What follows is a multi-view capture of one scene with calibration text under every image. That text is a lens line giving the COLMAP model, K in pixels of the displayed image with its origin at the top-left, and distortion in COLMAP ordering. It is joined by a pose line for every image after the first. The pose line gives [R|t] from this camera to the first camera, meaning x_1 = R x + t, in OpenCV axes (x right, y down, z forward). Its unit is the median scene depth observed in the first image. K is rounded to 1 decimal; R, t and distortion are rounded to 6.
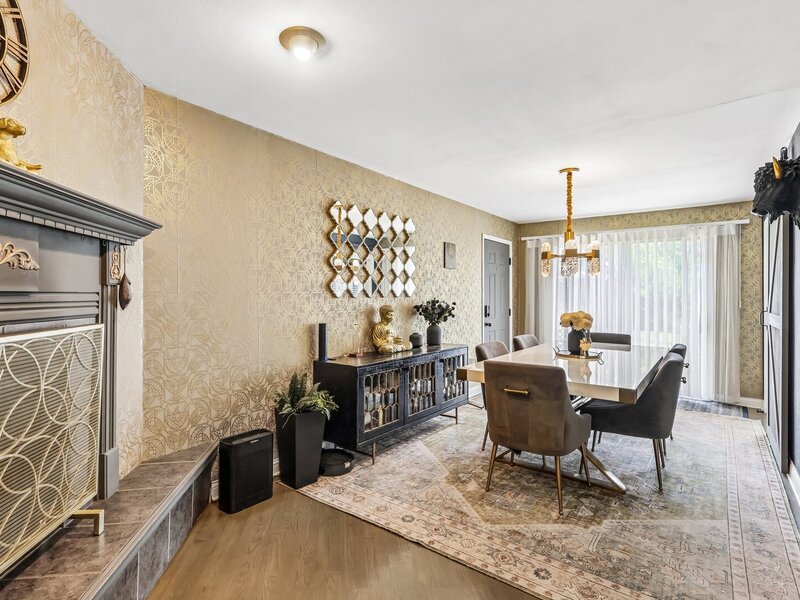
lens RADIAL K [[413.0, 0, 412.2], [0, 413.0, 301.1], [0, 0, 1]] dist [0.000510, 0.000081]
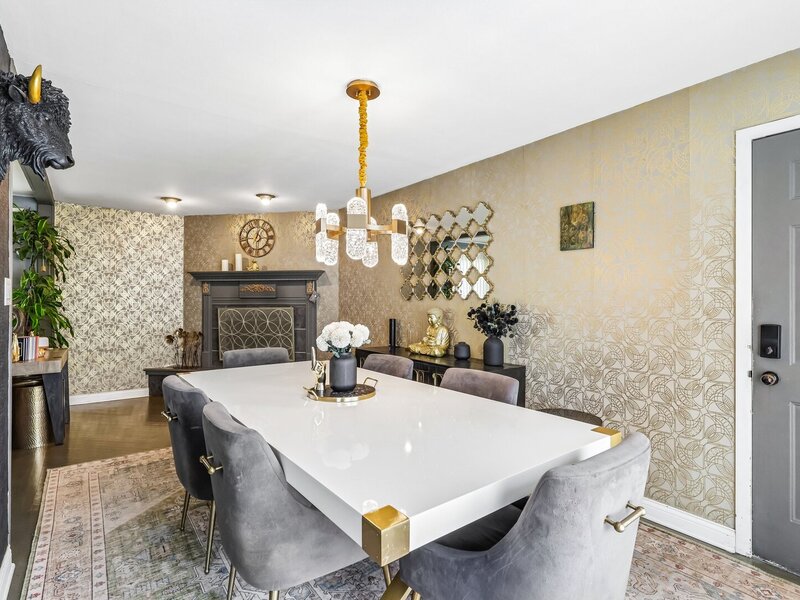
lens RADIAL K [[413.0, 0, 412.2], [0, 413.0, 301.1], [0, 0, 1]] dist [0.000510, 0.000081]
pose [[-0.261764, 0.019536, -0.964934, 0.955721], [0.001727, 0.999803, 0.019773, -0.027910], [0.965130, 0.003509, -0.261746, 1.242189]]
